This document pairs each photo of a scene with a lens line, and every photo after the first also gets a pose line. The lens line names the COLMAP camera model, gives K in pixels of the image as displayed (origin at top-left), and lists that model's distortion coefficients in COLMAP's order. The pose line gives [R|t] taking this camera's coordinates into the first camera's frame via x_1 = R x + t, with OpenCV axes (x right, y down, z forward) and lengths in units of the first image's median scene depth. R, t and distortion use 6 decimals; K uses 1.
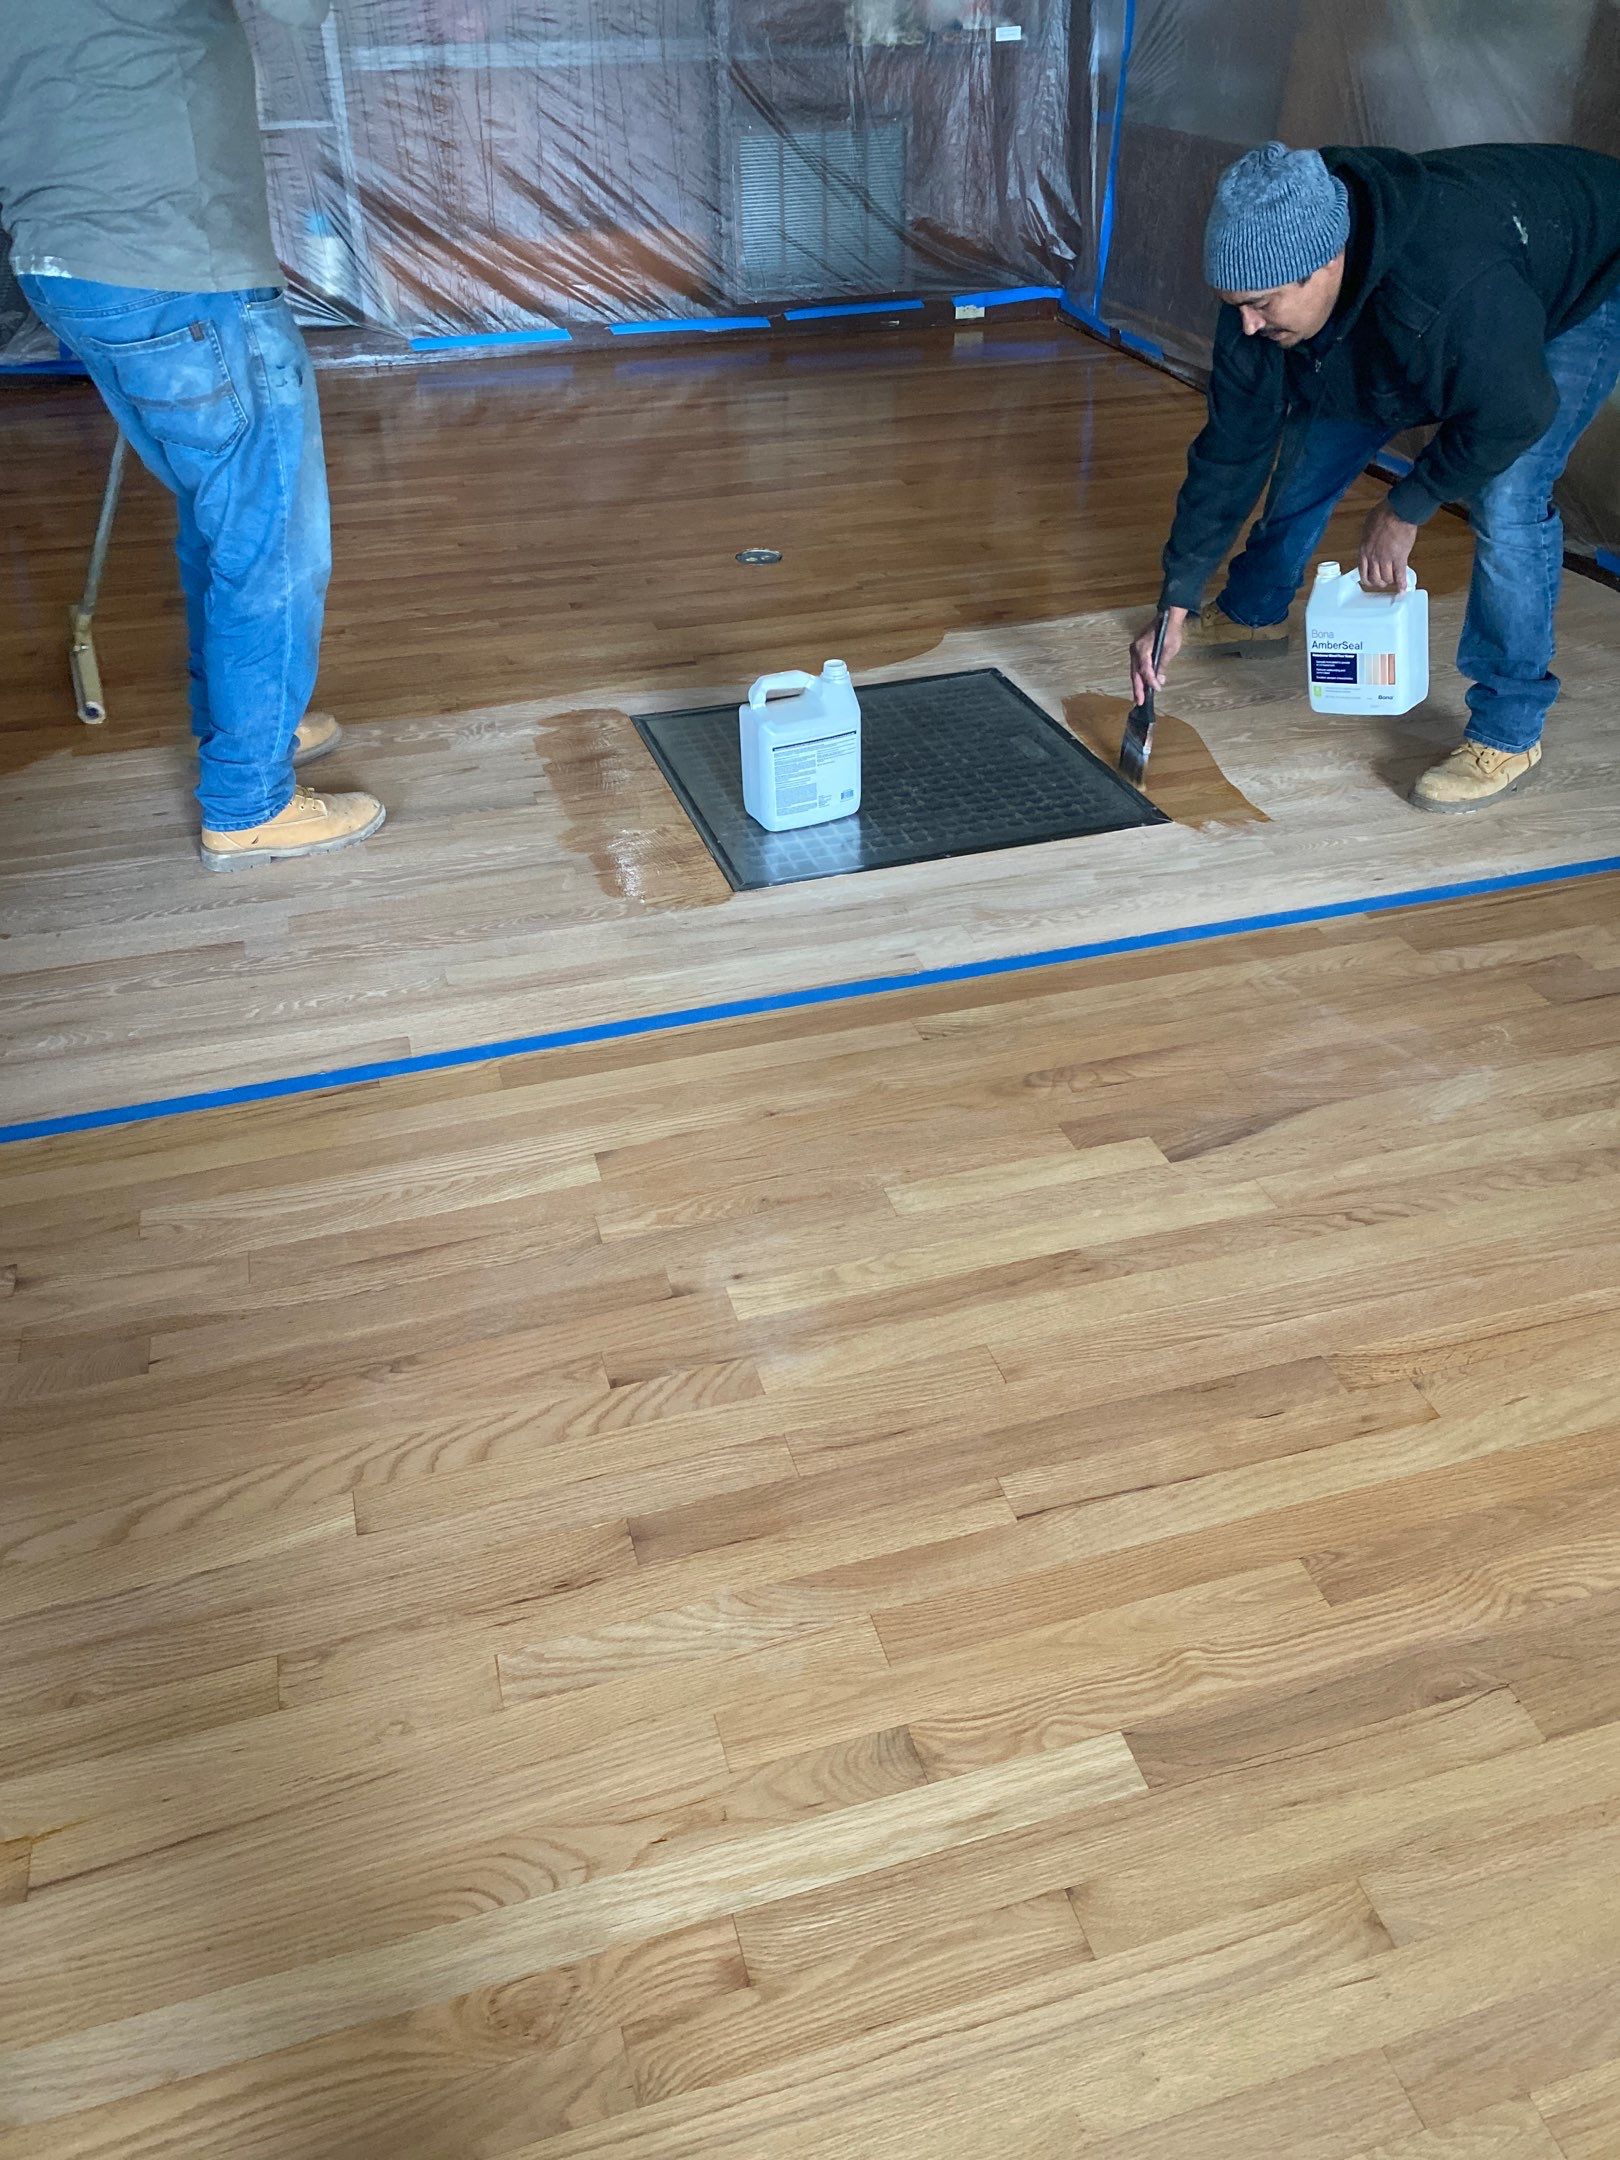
lens RADIAL K [[1653.4, 0, 822.0], [0, 1653.4, 1080.4], [0, 0, 1]] dist [0.032876, -0.040460]
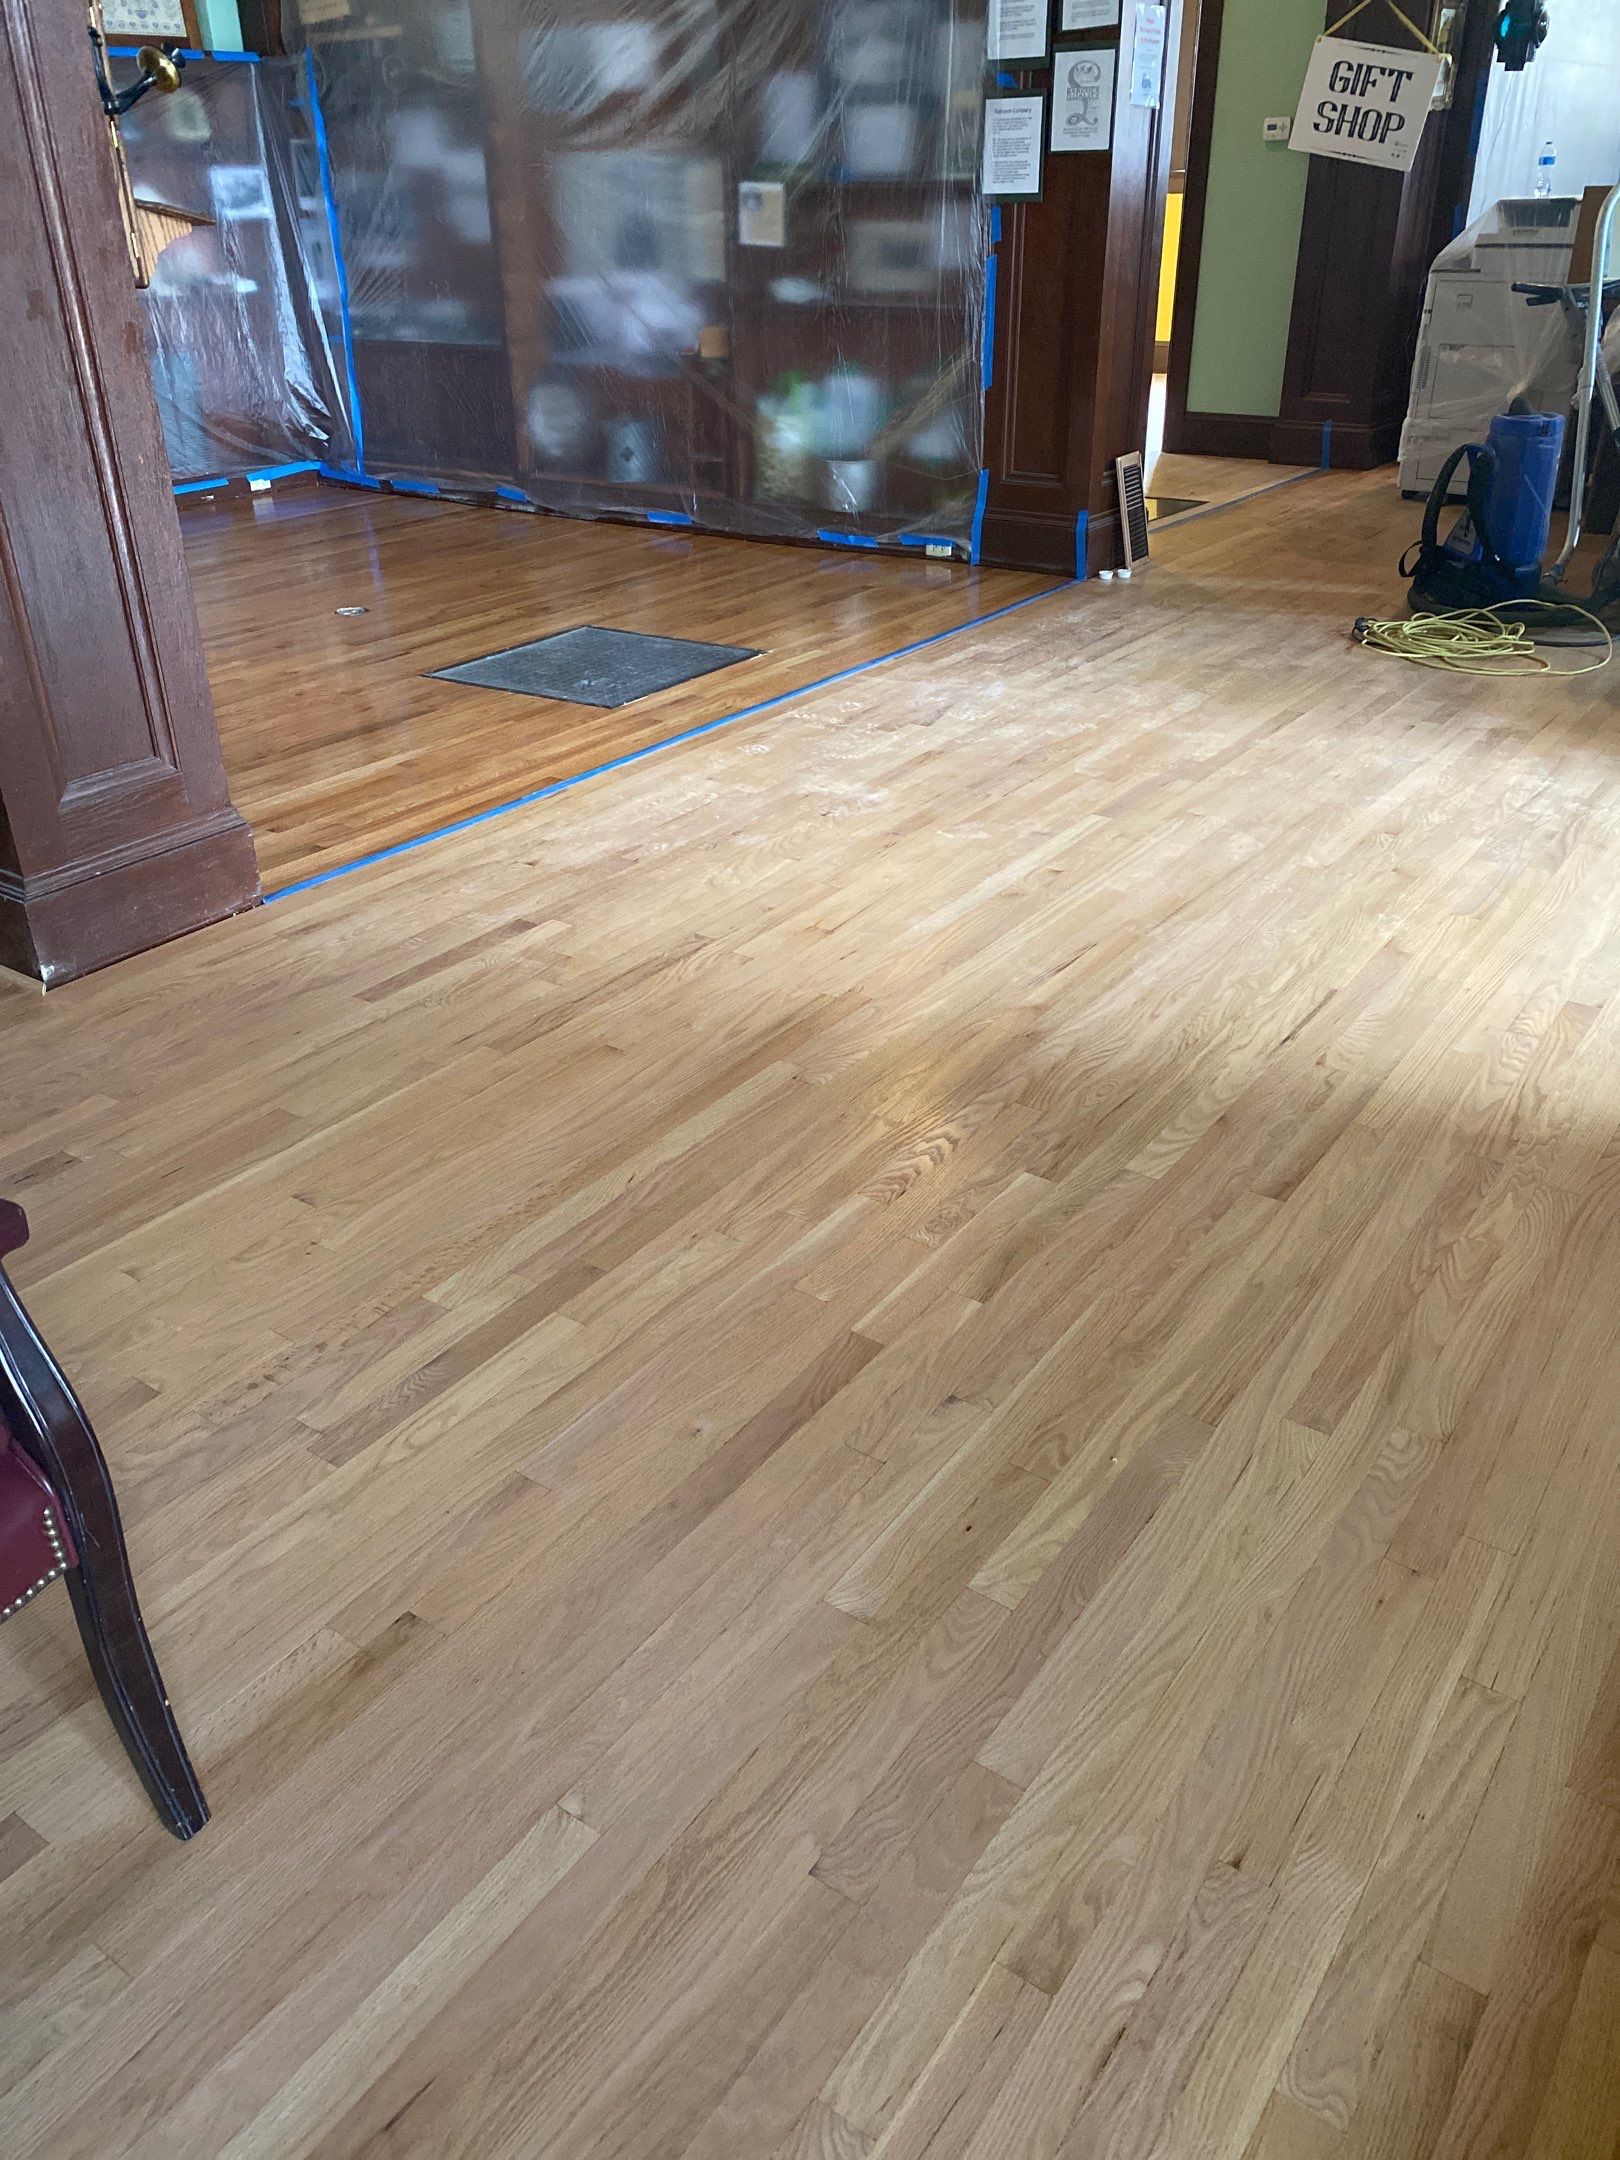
lens RADIAL K [[1653.4, 0, 800.8], [0, 1653.4, 1071.6], [0, 0, 1]] dist [0.032876, -0.040460]
pose [[0.793192, -0.295326, 0.532569, -0.456613], [0.361444, 0.932148, -0.021418, 0.172068], [-0.490108, 0.209482, 0.846116, -0.252998]]
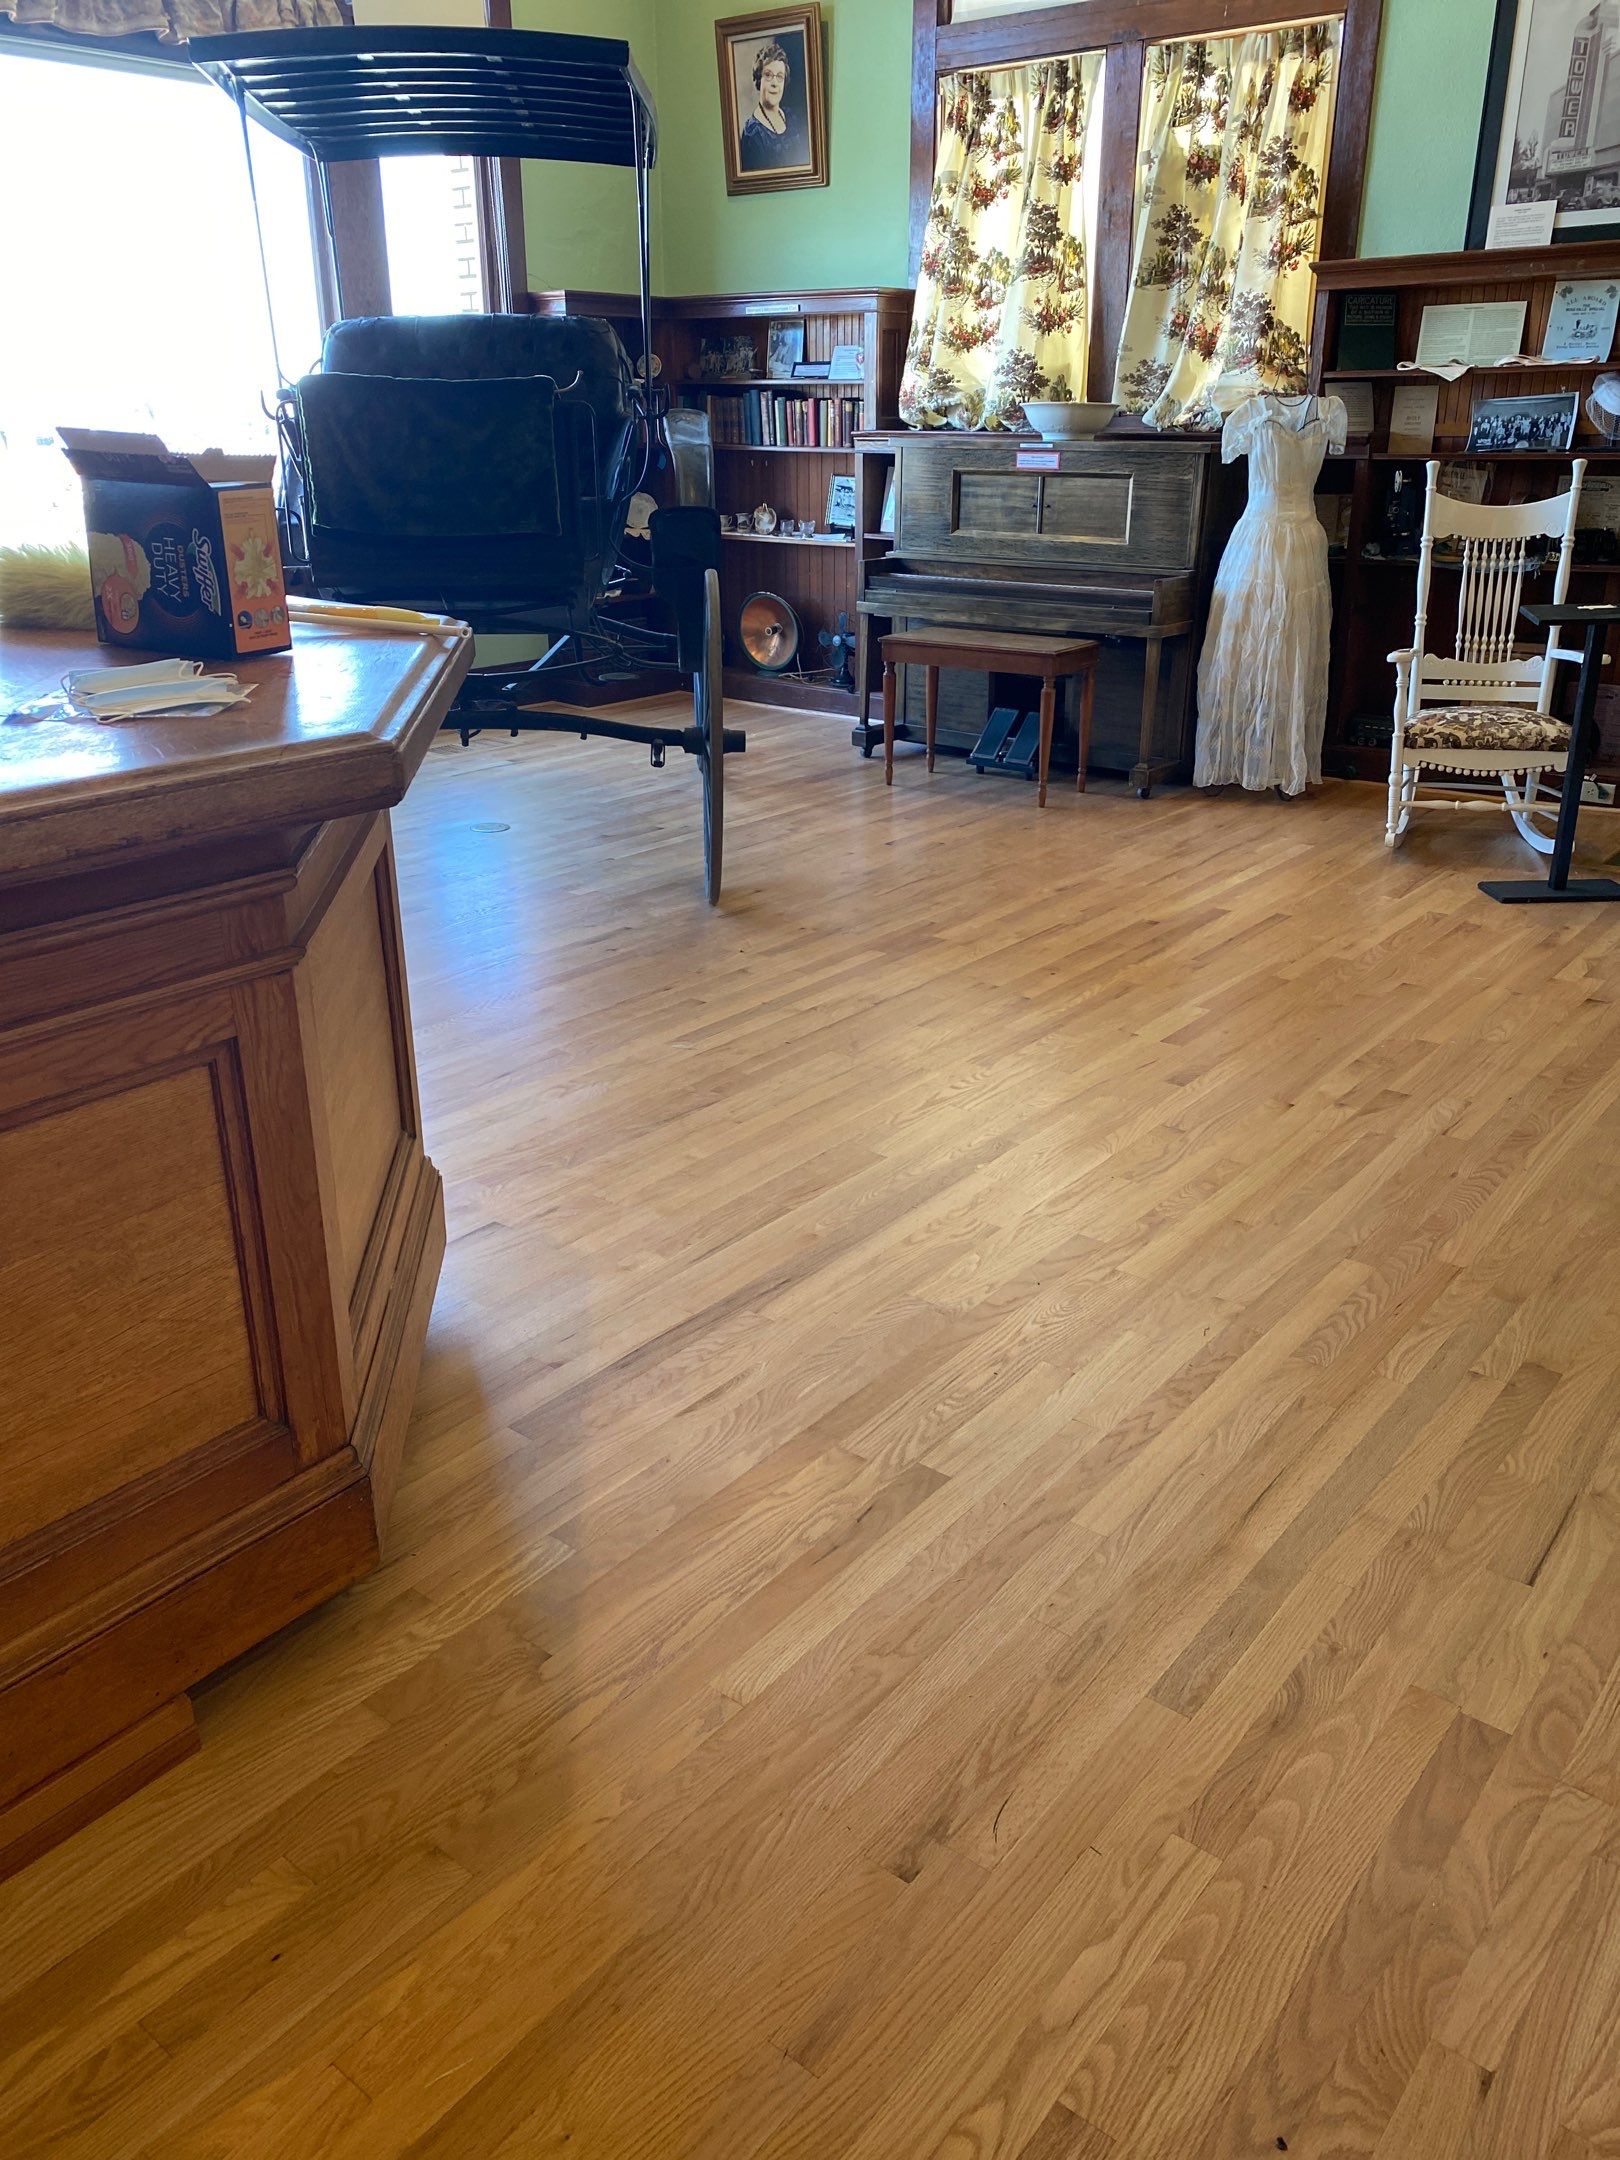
lens RADIAL K [[1653.4, 0, 800.6], [0, 1653.4, 1070.1], [0, 0, 1]] dist [0.032876, -0.040460]
pose [[-0.828035, 0.219069, -0.516108, -0.240080], [-0.314080, 0.581285, 0.750640, -0.070187], [0.464448, 0.783656, -0.412519, 0.071248]]
